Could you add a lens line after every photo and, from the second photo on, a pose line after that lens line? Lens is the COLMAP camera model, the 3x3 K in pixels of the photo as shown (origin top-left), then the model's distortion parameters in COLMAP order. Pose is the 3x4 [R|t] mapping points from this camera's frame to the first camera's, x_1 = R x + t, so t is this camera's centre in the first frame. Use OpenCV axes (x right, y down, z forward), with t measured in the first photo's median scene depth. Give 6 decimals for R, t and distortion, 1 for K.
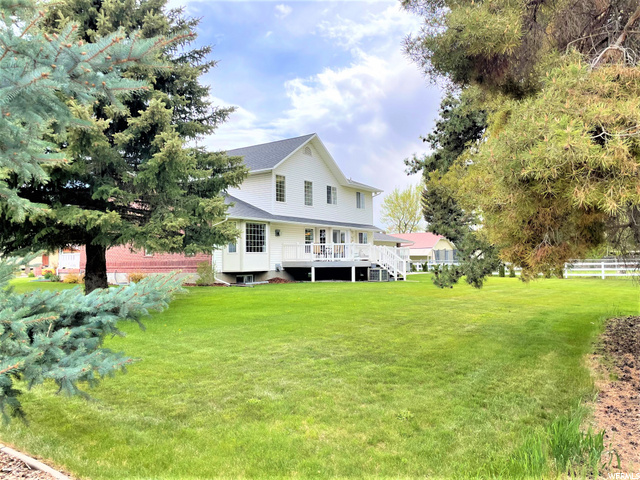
lens RADIAL K [[484.9, 0, 329.2], [0, 484.9, 244.1], [0, 0, 1]] dist [0.100649, -0.142480]
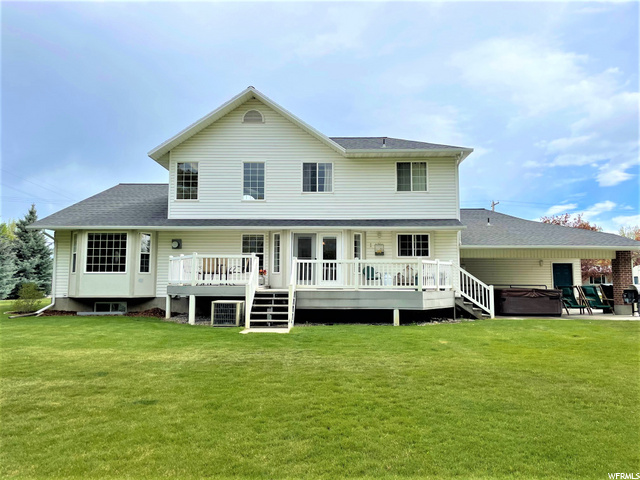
lens RADIAL K [[484.9, 0, 329.2], [0, 484.9, 244.1], [0, 0, 1]] dist [0.100649, -0.142480]
pose [[0.464923, -0.068489, -0.882698, 0.572960], [0.003873, 0.997151, -0.075330, 0.027463], [0.885343, 0.031604, 0.463864, 0.808135]]
